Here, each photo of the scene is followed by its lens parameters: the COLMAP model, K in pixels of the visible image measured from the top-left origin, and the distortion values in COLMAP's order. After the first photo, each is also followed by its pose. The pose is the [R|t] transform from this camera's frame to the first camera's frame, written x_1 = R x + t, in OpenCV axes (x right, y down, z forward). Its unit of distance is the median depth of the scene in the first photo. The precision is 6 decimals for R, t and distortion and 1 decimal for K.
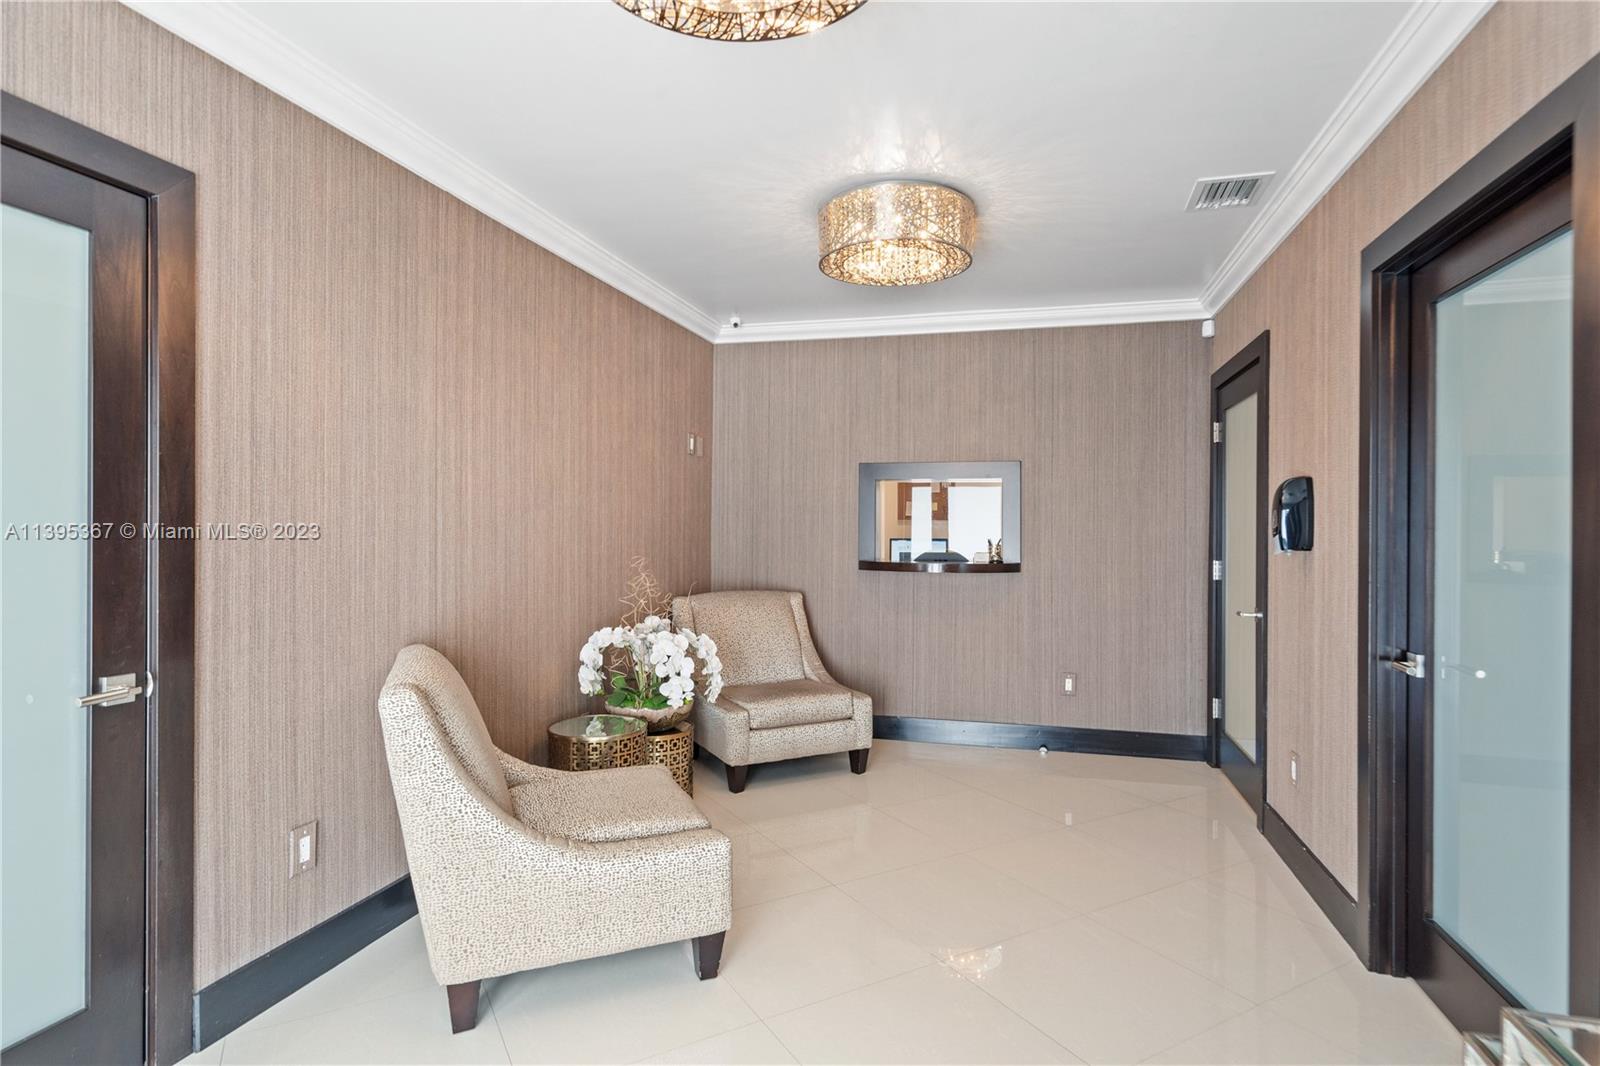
lens RADIAL K [[829.7, 0, 806.9], [0, 829.7, 532.3], [0, 0, 1]] dist [0.001624, 0.000462]
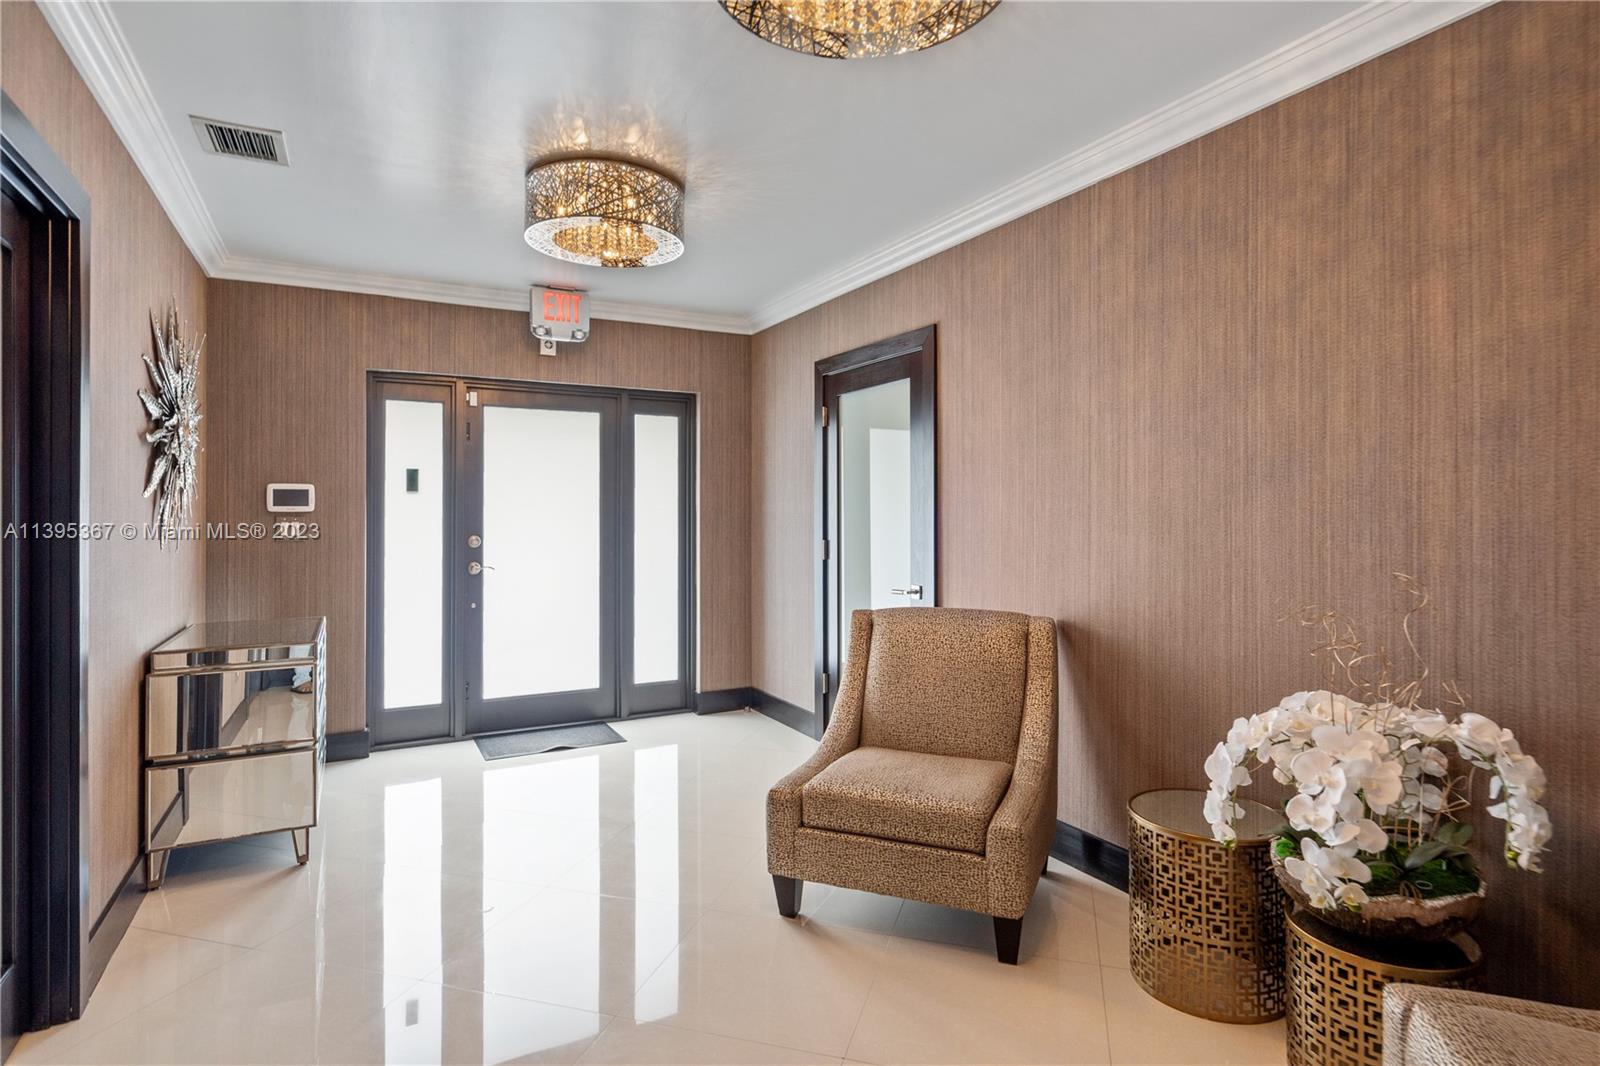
lens RADIAL K [[829.7, 0, 807.7], [0, 829.7, 524.5], [0, 0, 1]] dist [0.001624, 0.000462]
pose [[-0.723538, 0.001708, -0.690283, 0.473629], [-0.001379, 0.999991, 0.003920, -0.002821], [0.690283, 0.003788, -0.723529, 1.425611]]
